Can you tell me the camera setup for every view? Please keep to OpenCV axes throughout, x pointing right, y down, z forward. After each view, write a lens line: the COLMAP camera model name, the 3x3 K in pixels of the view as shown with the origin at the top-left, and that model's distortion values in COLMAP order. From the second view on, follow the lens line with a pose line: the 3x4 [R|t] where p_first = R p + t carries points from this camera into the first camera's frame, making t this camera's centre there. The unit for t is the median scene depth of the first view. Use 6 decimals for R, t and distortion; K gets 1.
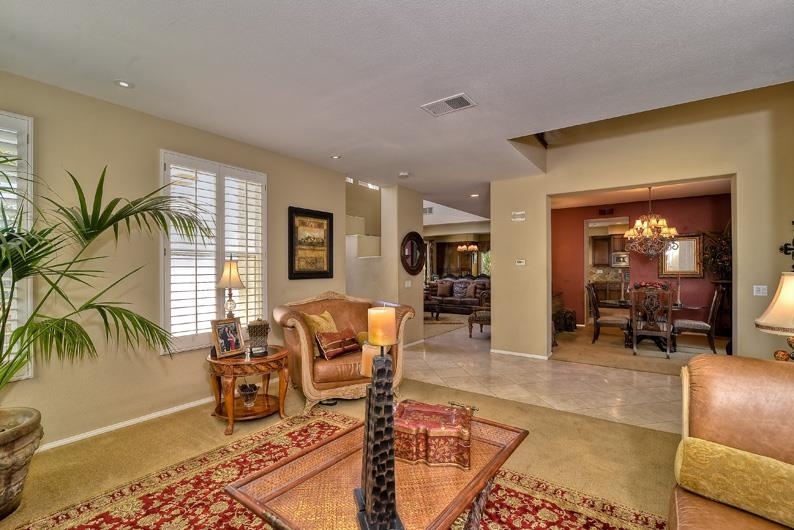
lens RADIAL K [[369.1, 0, 398.3], [0, 369.1, 265.9], [0, 0, 1]] dist [-0.000036, 0.000062]
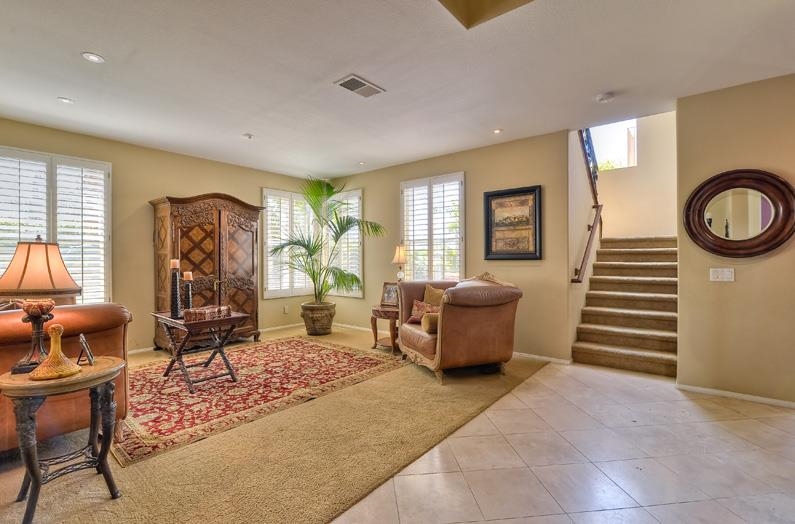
lens RADIAL K [[376.0, 0, 398.8], [0, 376.0, 260.7], [0, 0, 1]] dist [0.000161, -0.000007]
pose [[-0.090149, 0.012005, -0.995856, 0.803483], [0.013813, 0.999846, 0.010803, 0.022781], [0.995832, -0.012781, -0.090301, 0.818534]]
